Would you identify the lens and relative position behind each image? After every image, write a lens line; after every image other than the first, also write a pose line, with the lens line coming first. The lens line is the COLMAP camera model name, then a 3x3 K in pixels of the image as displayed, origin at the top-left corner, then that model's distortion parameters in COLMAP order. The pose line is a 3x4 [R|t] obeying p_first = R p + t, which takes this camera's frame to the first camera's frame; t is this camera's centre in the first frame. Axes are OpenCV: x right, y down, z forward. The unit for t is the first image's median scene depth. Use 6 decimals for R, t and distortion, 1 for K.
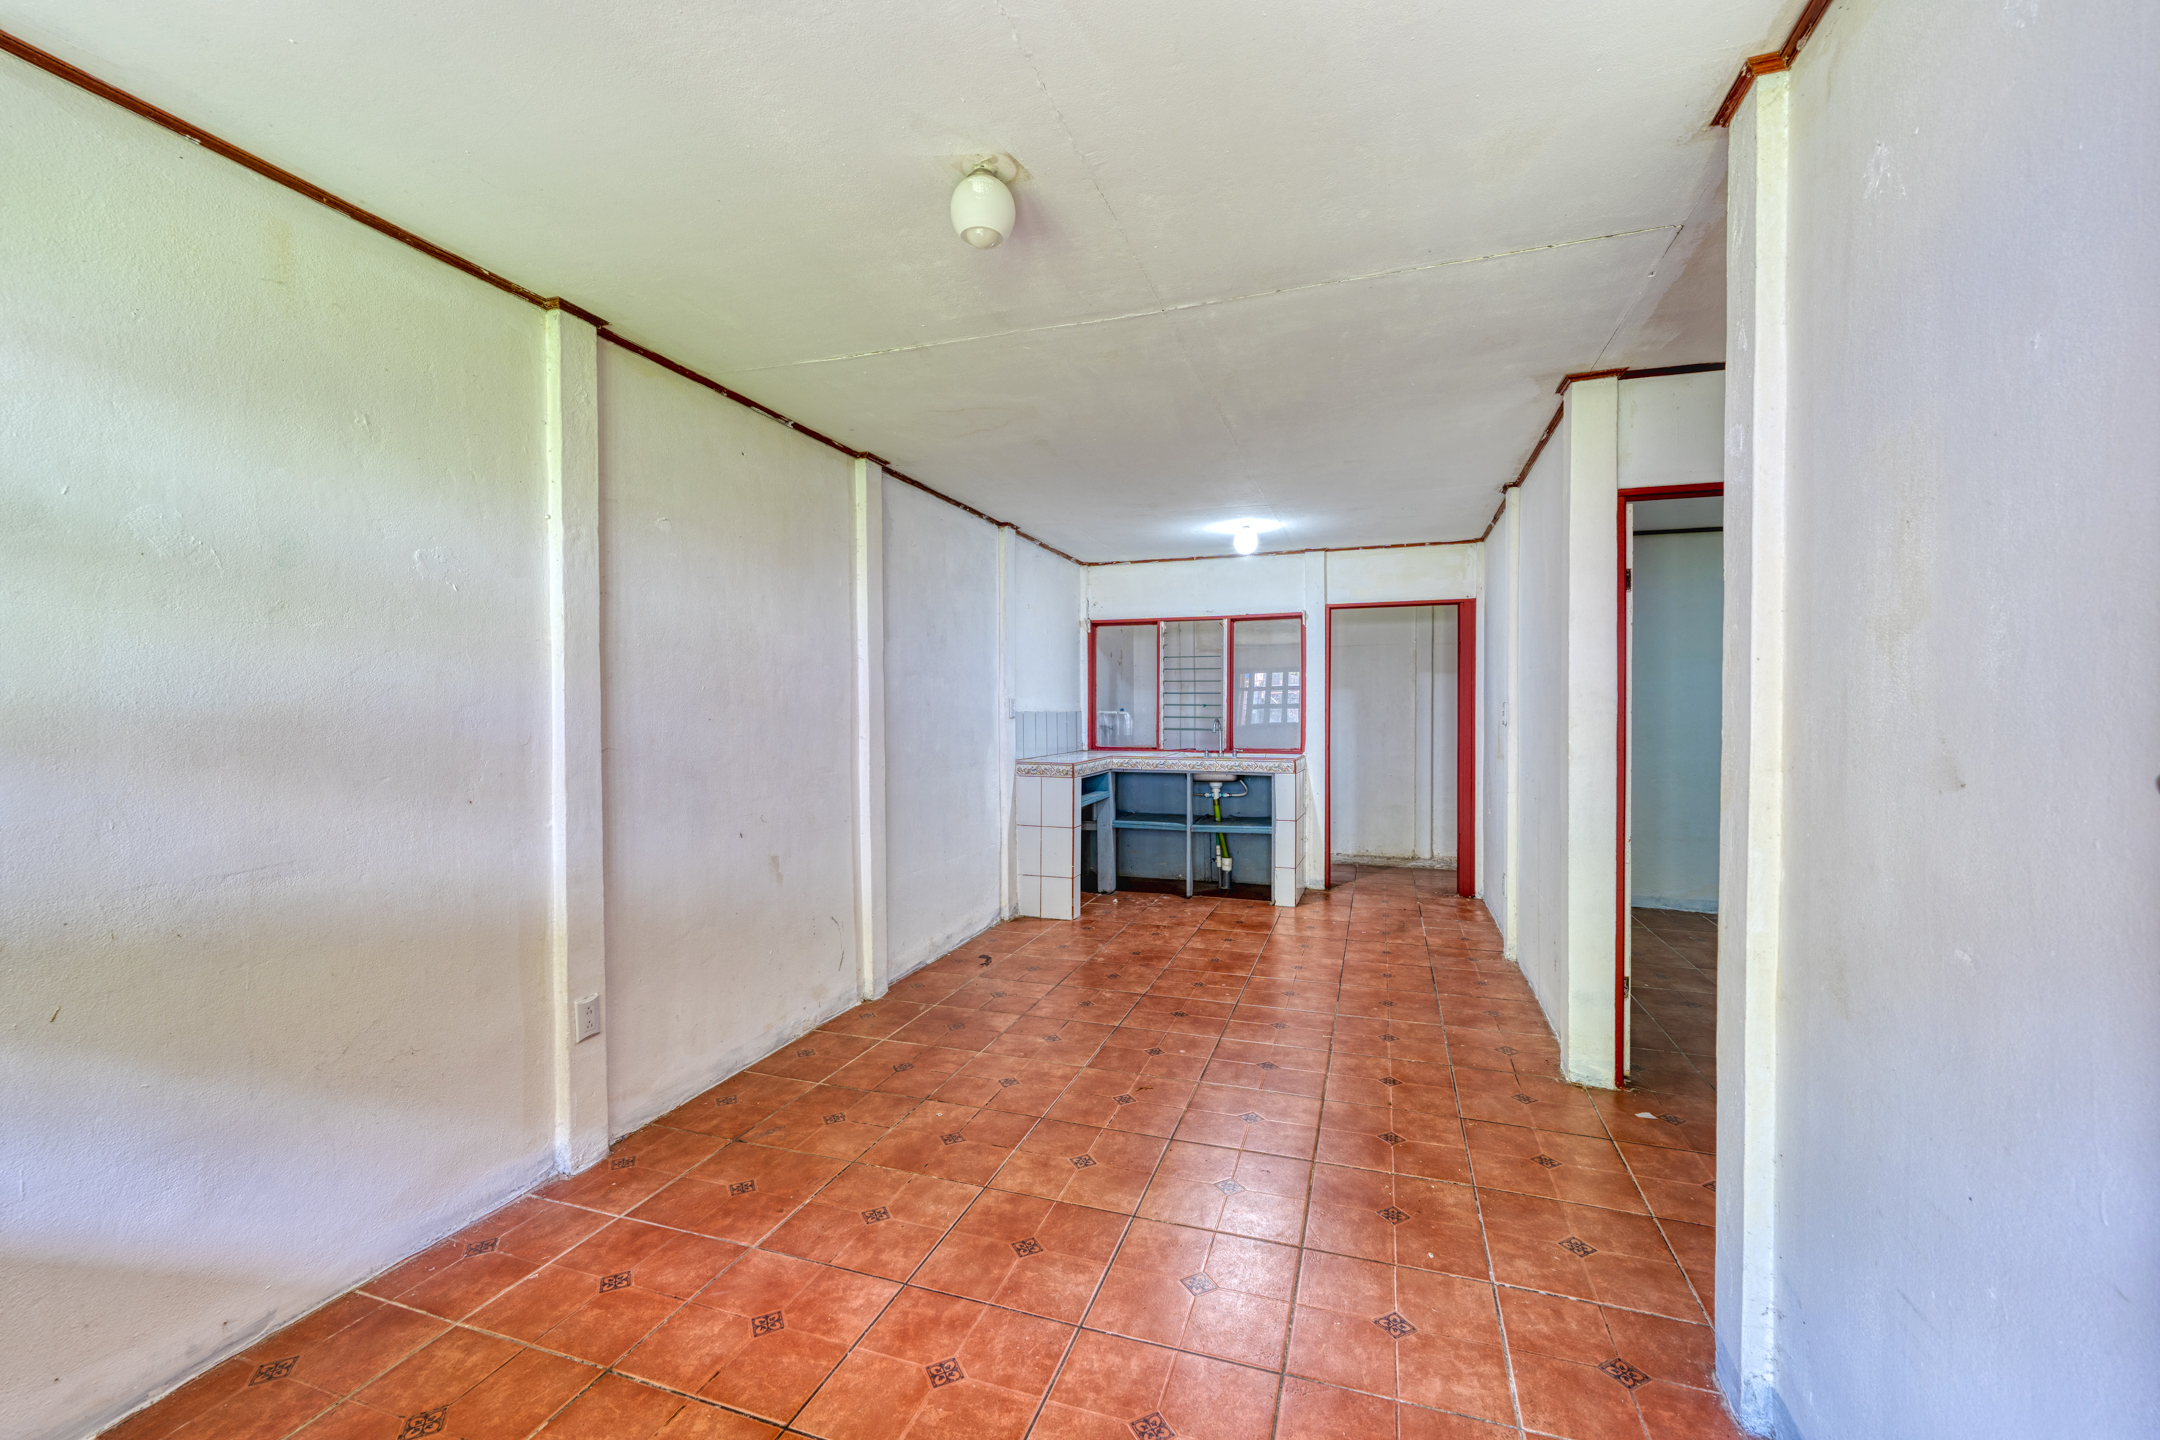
lens RADIAL K [[885.1, 0, 1078.0], [0, 885.1, 719.1], [0, 0, 1]] dist [-0.000403, -0.000590]
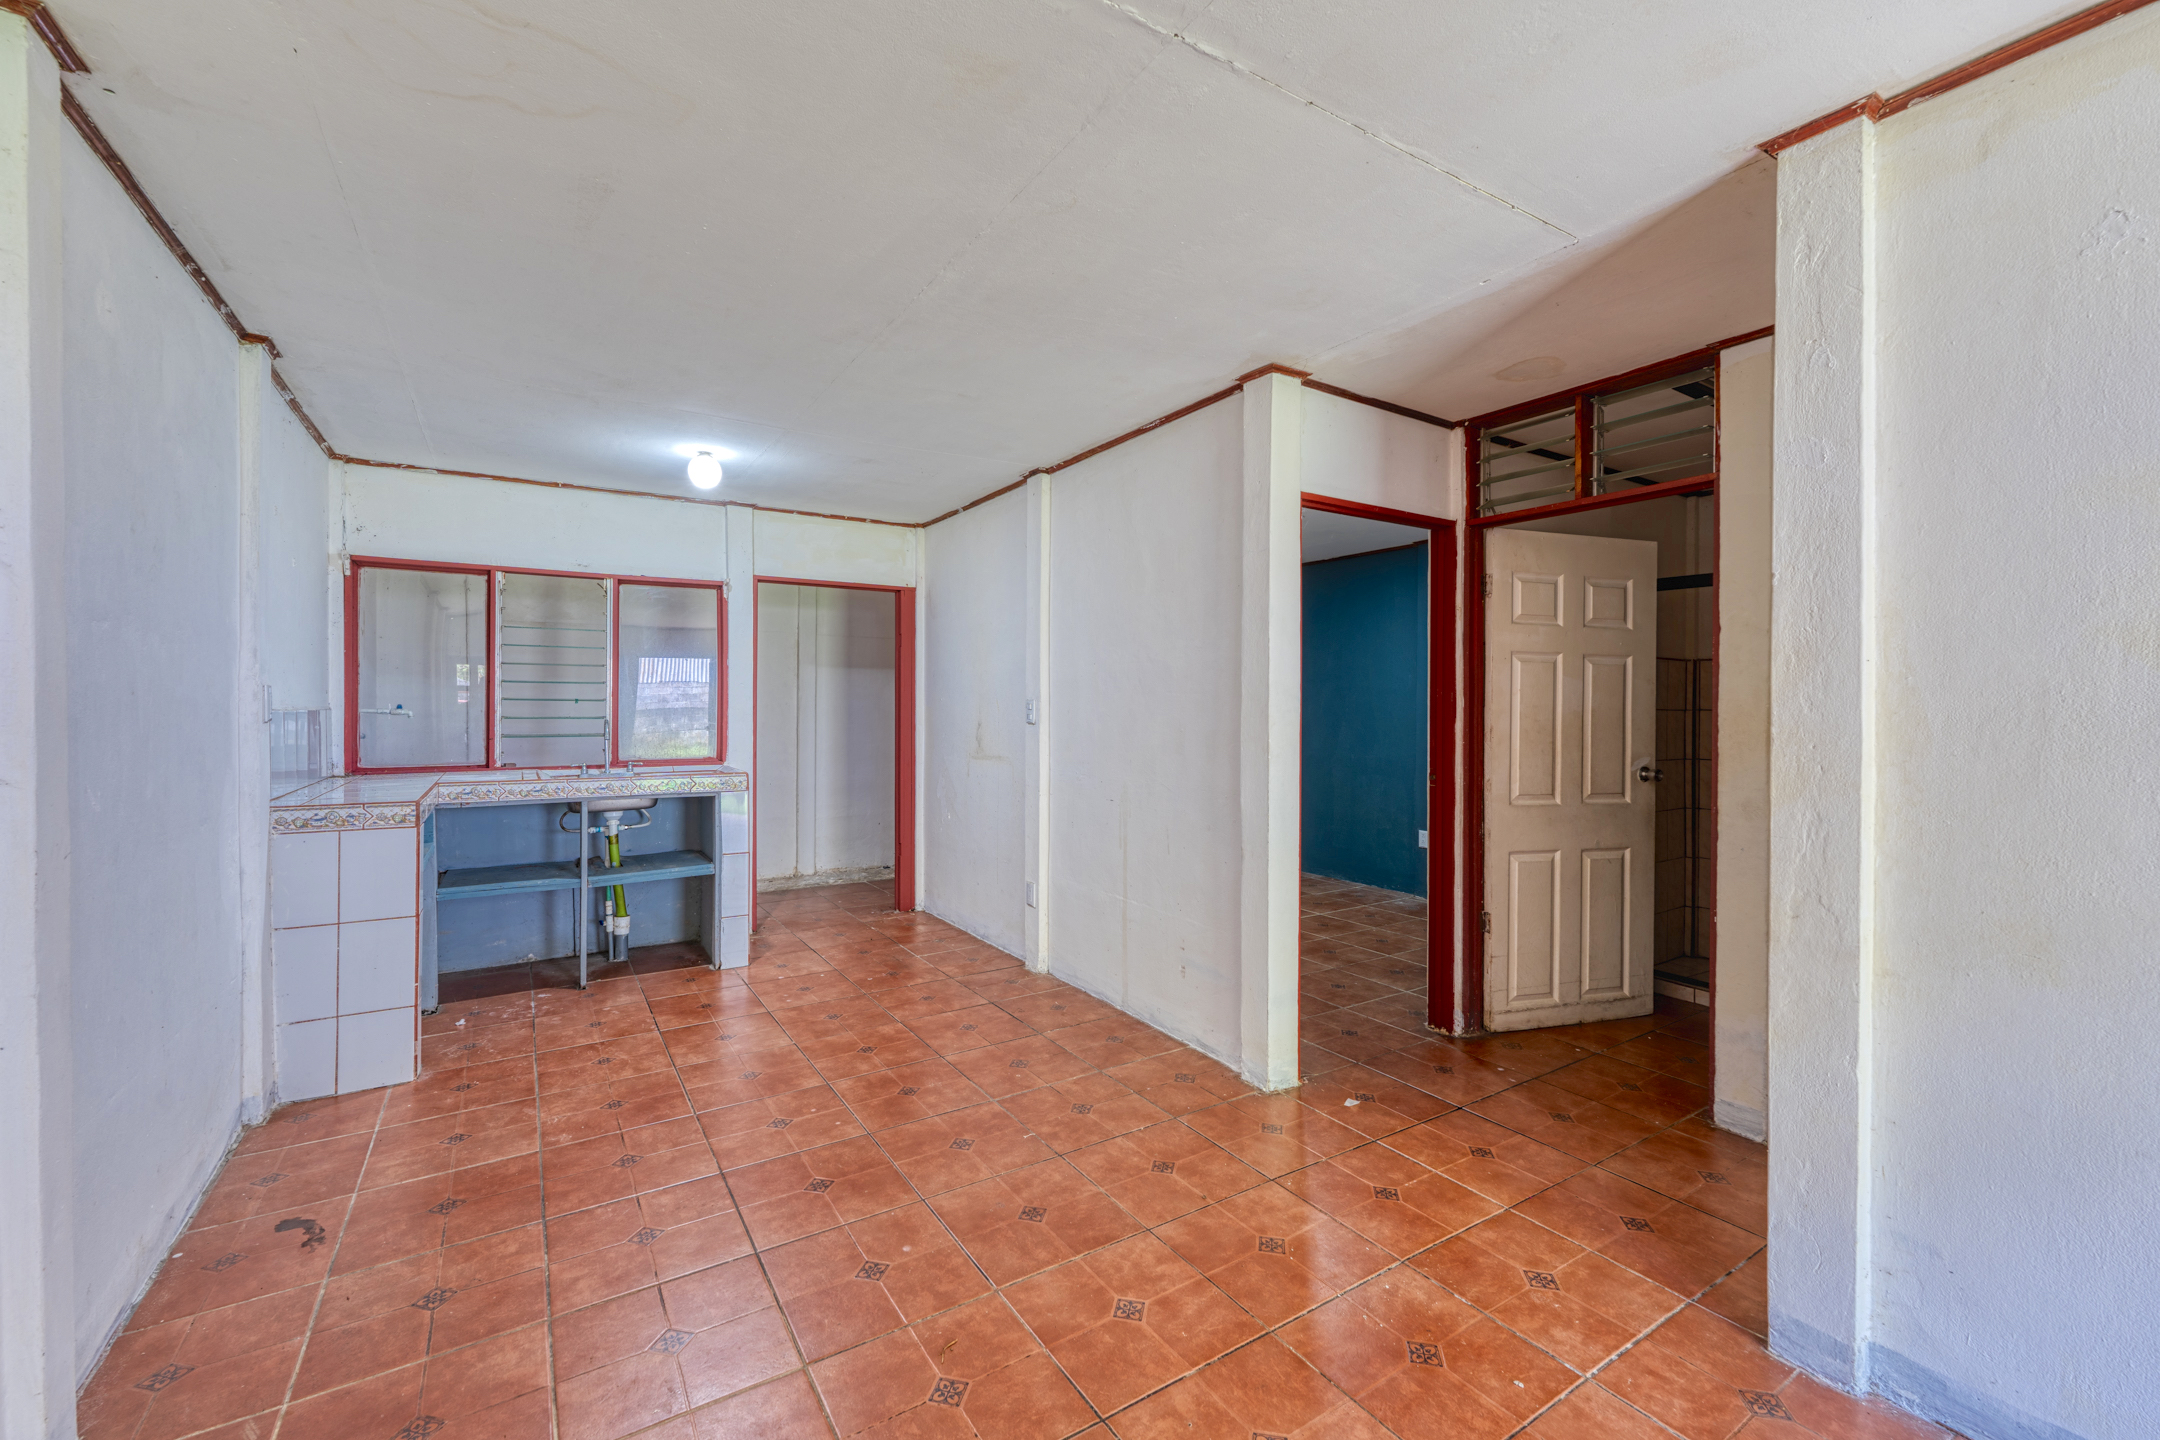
lens RADIAL K [[885.1, 0, 1082.9], [0, 885.1, 705.1], [0, 0, 1]] dist [-0.000403, -0.000590]
pose [[0.612193, 0.004808, 0.790694, -0.185826], [0.005106, 0.999937, -0.010033, -0.003354], [-0.790692, 0.010180, 0.612130, 0.308103]]
